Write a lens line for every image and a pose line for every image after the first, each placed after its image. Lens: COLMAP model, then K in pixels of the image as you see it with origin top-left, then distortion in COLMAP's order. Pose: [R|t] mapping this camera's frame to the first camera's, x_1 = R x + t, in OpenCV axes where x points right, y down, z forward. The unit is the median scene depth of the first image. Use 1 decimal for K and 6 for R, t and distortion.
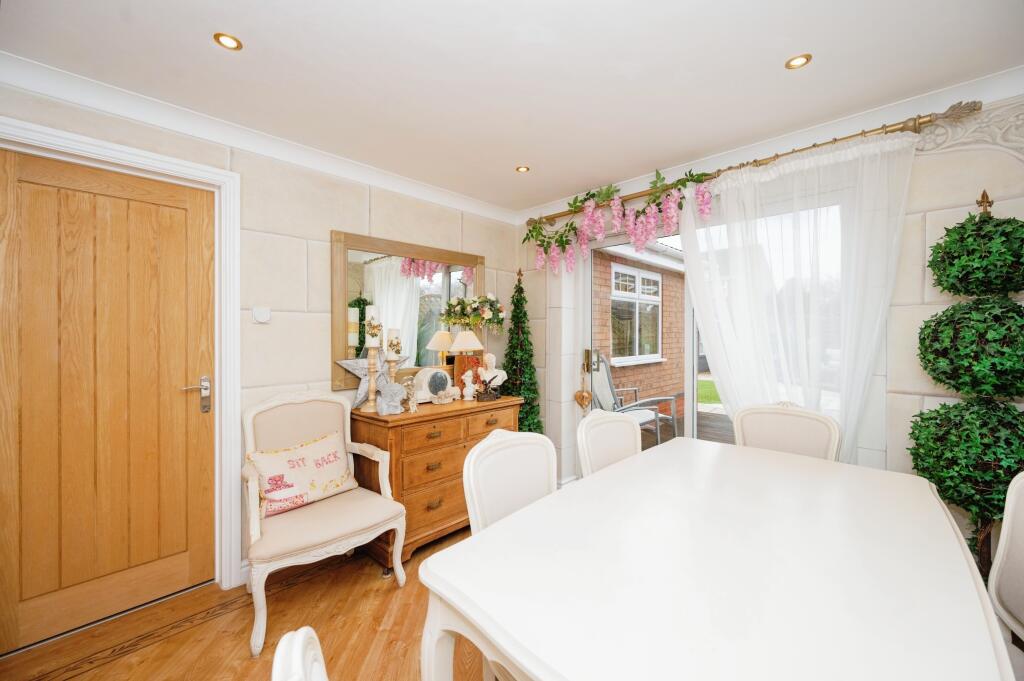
lens RADIAL K [[406.3, 0, 511.4], [0, 406.3, 333.0], [0, 0, 1]] dist [0.000001, 0.000006]
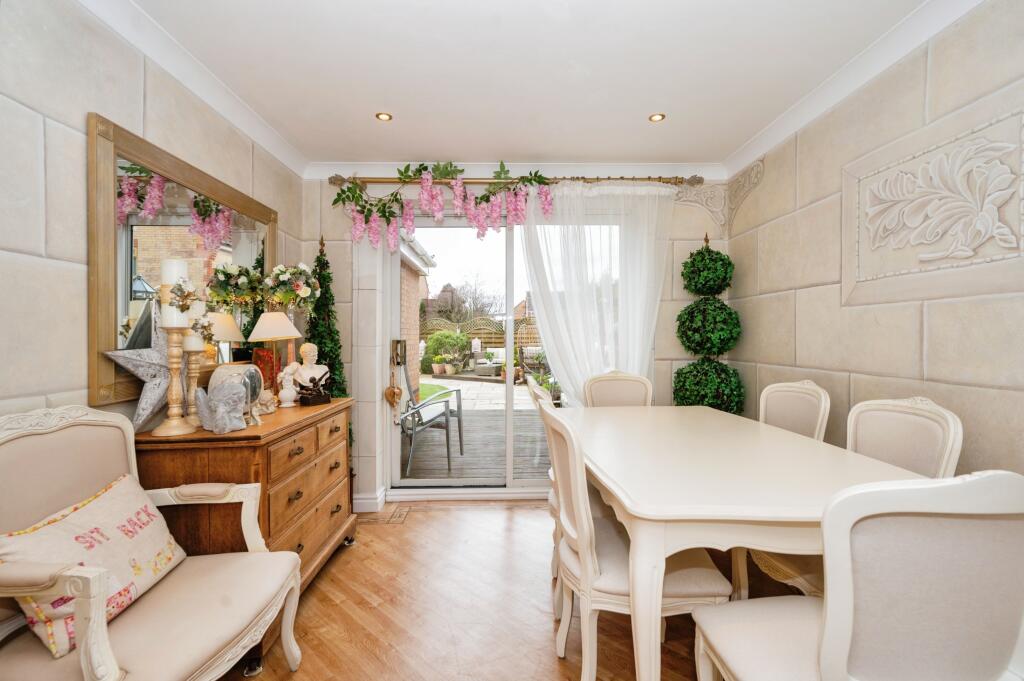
lens RADIAL K [[464.9, 0, 510.9], [0, 464.9, 341.8], [0, 0, 1]] dist [-0.002919, -0.000221]
pose [[0.698243, -0.007363, 0.715823, -0.485213], [0.002853, 0.999968, 0.007503, 0.050898], [-0.715855, -0.003197, 0.698241, 0.156939]]
